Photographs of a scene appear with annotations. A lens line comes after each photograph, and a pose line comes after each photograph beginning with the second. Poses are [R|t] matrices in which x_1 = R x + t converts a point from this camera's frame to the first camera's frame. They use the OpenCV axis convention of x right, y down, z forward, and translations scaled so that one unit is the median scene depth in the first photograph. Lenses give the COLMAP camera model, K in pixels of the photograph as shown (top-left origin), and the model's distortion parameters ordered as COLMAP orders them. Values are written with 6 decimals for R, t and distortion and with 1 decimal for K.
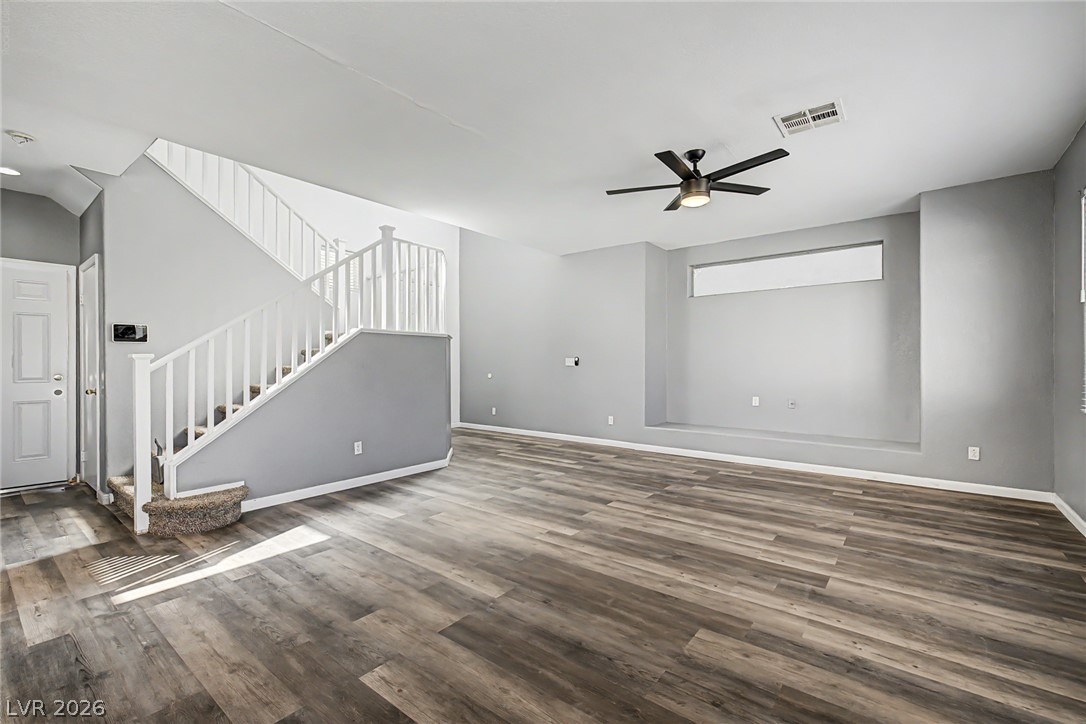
lens RADIAL K [[462.5, 0, 534.6], [0, 462.5, 360.9], [0, 0, 1]] dist [0.009592, -0.000732]
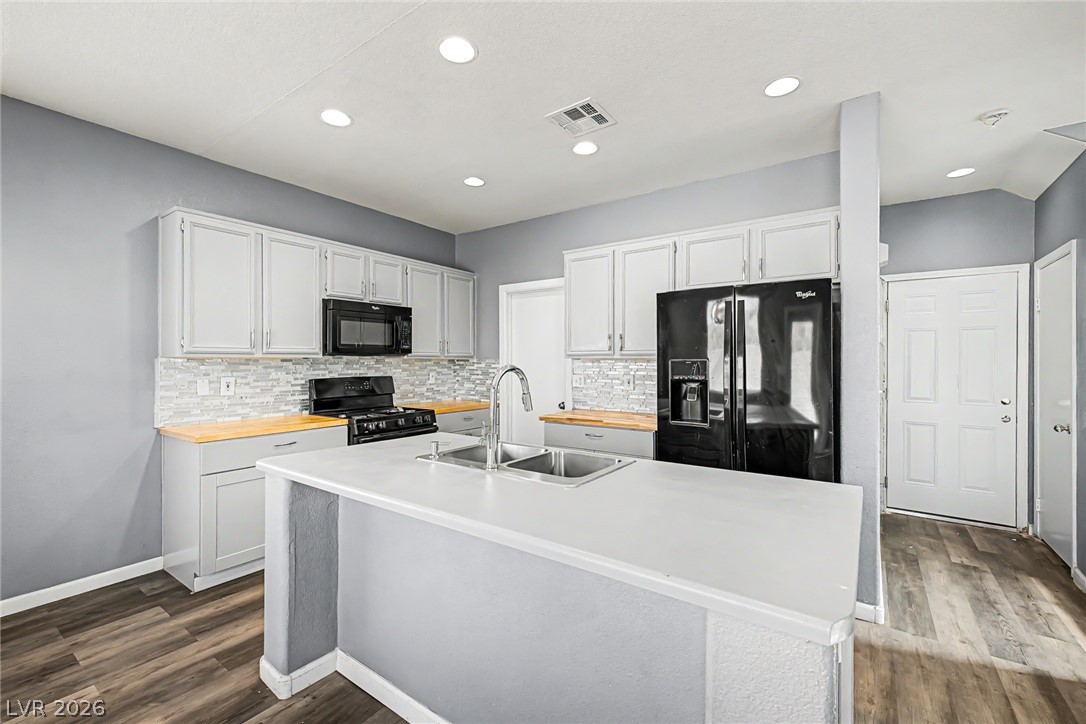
lens RADIAL K [[462.5, 0, 540.2], [0, 462.5, 361.1], [0, 0, 1]] dist [0.009592, -0.000732]
pose [[0.065928, 0.007354, -0.997797, -0.306418], [0.002514, 0.999968, 0.007536, -0.057206], [0.997821, -0.003005, 0.065908, 0.144484]]
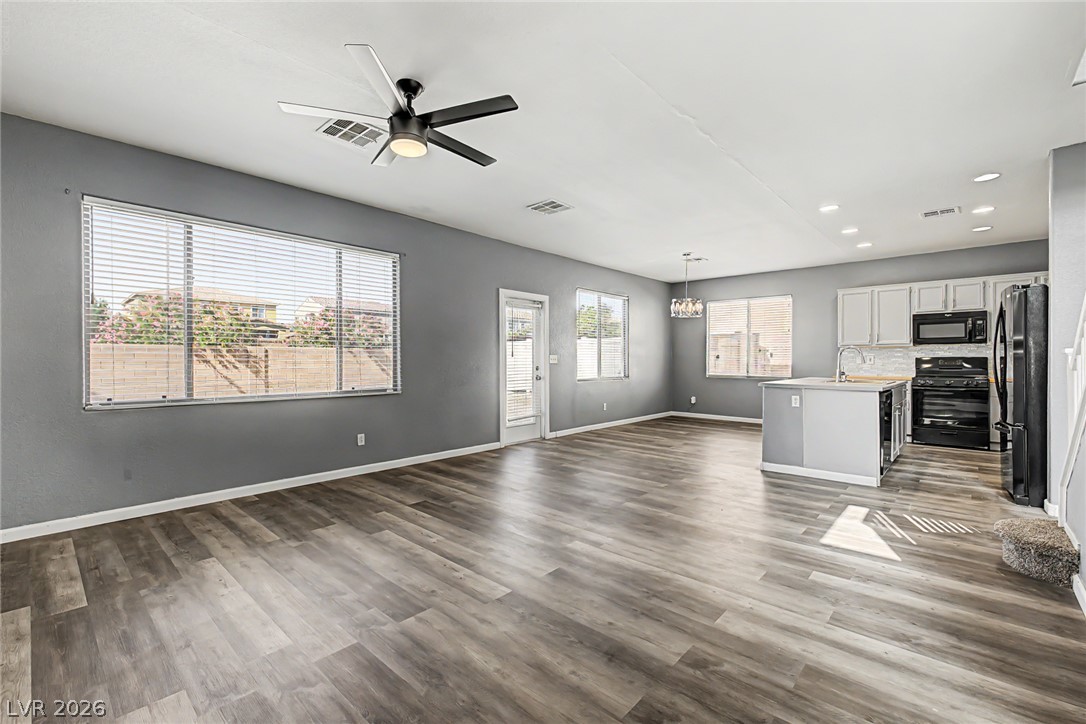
lens RADIAL K [[462.5, 0, 537.9], [0, 462.5, 360.5], [0, 0, 1]] dist [0.009592, -0.000732]
pose [[-0.998344, 0.003726, 0.057406, 0.092740], [0.003695, 0.999993, -0.000645, 0.000085], [-0.057408, -0.000432, -0.998351, 1.806343]]
